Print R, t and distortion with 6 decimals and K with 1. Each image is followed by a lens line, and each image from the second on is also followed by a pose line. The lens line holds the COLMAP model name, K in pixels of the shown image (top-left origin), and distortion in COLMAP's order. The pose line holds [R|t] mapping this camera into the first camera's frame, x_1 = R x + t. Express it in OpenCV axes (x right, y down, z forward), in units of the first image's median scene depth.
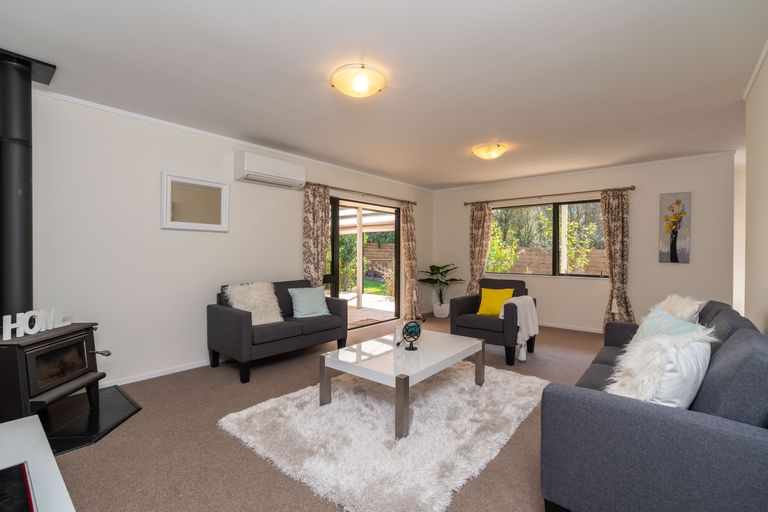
lens RADIAL K [[348.3, 0, 380.3], [0, 348.3, 250.9], [0, 0, 1]] dist [-0.015551, -0.000124]
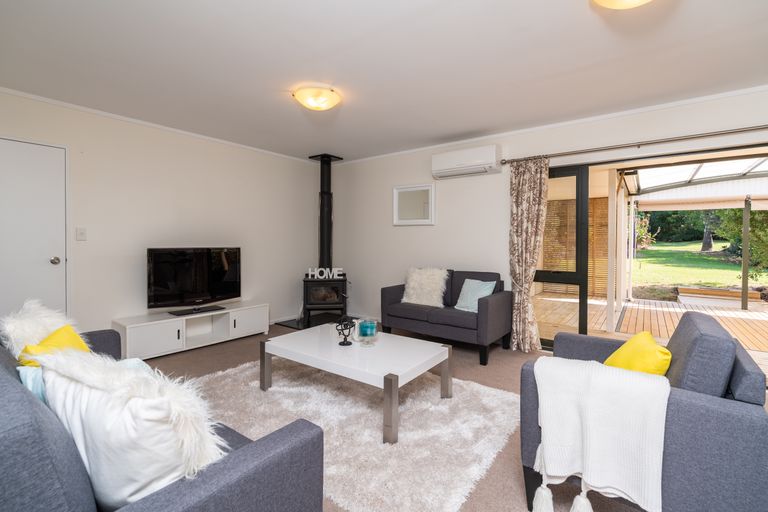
lens RADIAL K [[348.3, 0, 384.4], [0, 348.3, 250.6], [0, 0, 1]] dist [-0.015551, -0.000124]
pose [[0.063504, 0.015520, -0.997861, 0.458605], [-0.001235, 0.999880, 0.015473, 0.009215], [0.997981, 0.000250, 0.063515, 0.462310]]
